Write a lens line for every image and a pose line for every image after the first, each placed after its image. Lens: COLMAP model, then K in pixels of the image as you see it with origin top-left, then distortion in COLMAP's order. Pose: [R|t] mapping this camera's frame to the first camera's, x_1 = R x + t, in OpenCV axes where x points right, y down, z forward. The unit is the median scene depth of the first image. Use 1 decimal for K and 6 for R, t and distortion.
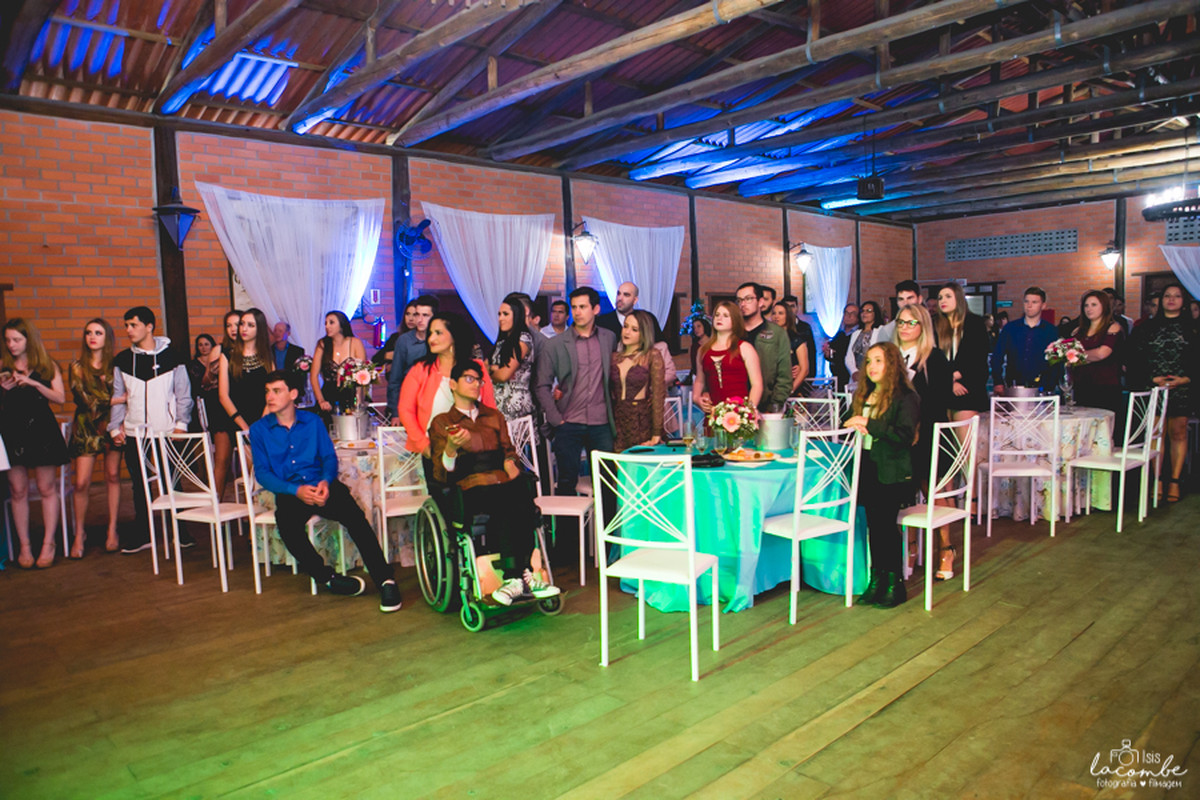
lens RADIAL K [[827.9, 0, 600.0], [0, 827.9, 400.0], [0, 0, 1]] dist [-0.103189, 0.073512]
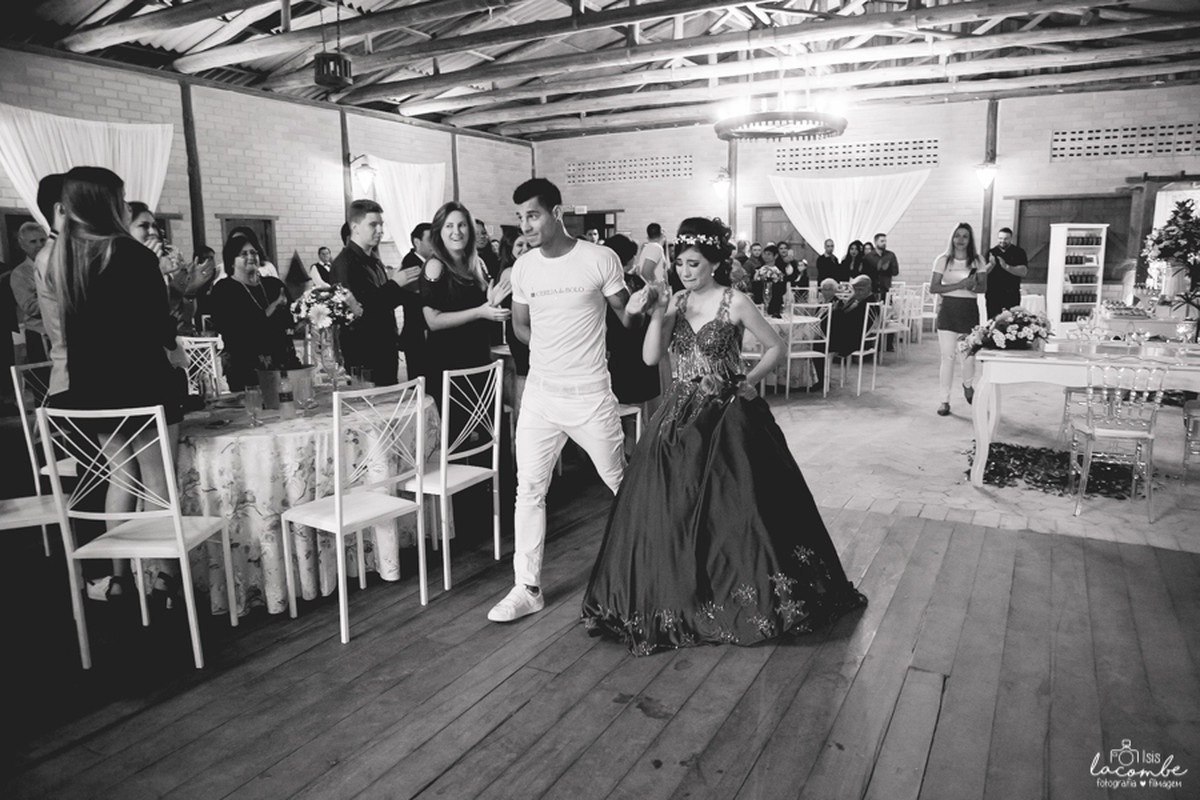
lens RADIAL K [[827.9, 0, 600.0], [0, 827.9, 400.0], [0, 0, 1]] dist [-0.103189, 0.073512]
pose [[0.949670, -0.036037, 0.311173, 0.330892], [0.009966, 0.996334, 0.084970, -0.024068], [-0.313094, -0.077592, 0.946547, 0.220183]]
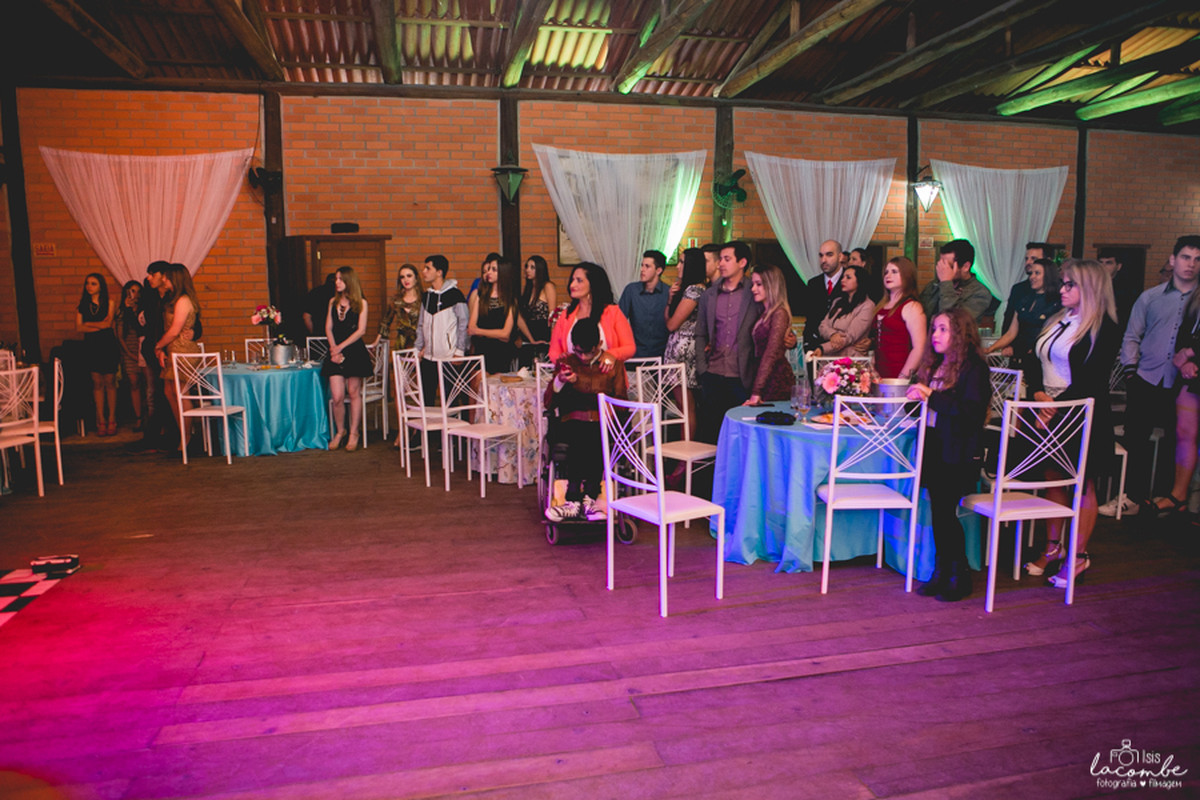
lens RADIAL K [[842.7, 0, 600.0], [0, 842.7, 400.0], [0, 0, 1]] dist [-0.107913, 0.079285]
pose [[0.861533, 0.092497, -0.499205, 0.179889], [-0.061330, 0.995024, 0.078522, -0.006116], [0.503984, -0.037033, 0.862919, 0.009352]]
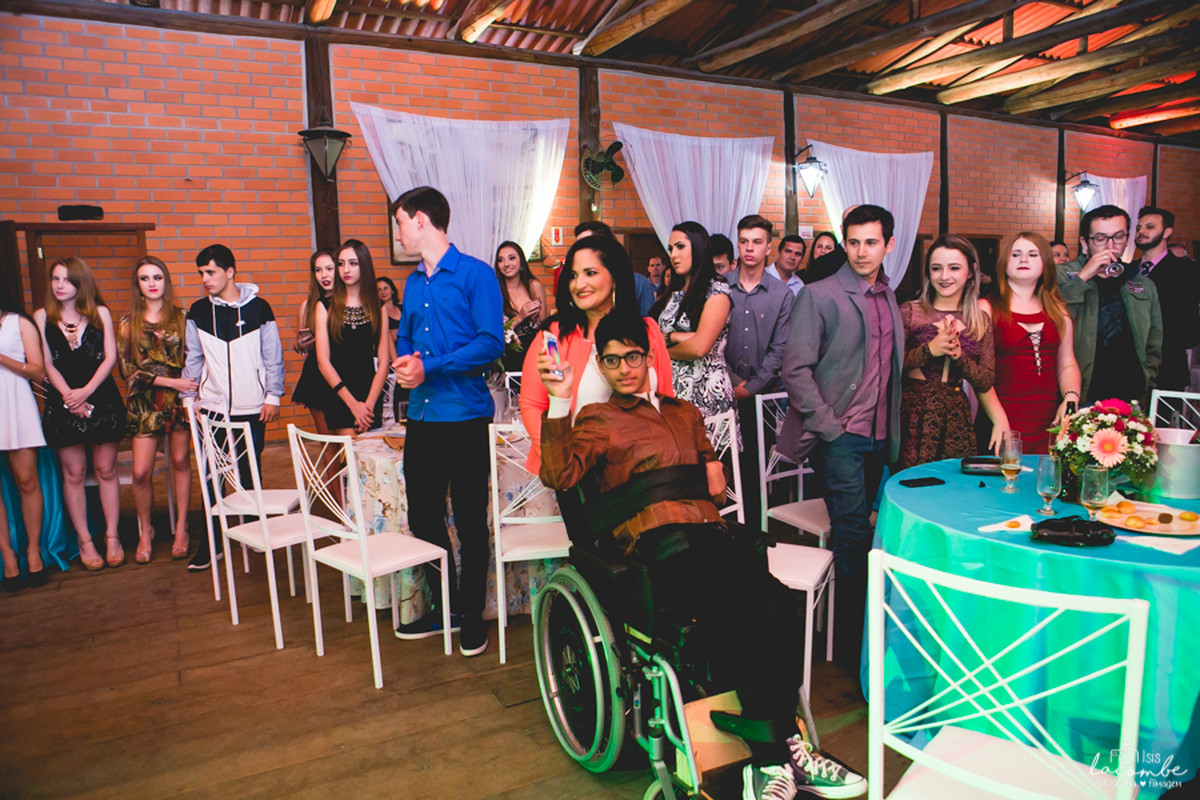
lens RADIAL K [[827.9, 0, 600.0], [0, 827.9, 400.0], [0, 0, 1]] dist [-0.103189, 0.073512]
pose [[0.968345, 0.039660, -0.246443, -0.014012], [-0.024512, 0.997634, 0.064232, -0.012762], [0.248407, -0.056158, 0.967026, 0.179630]]
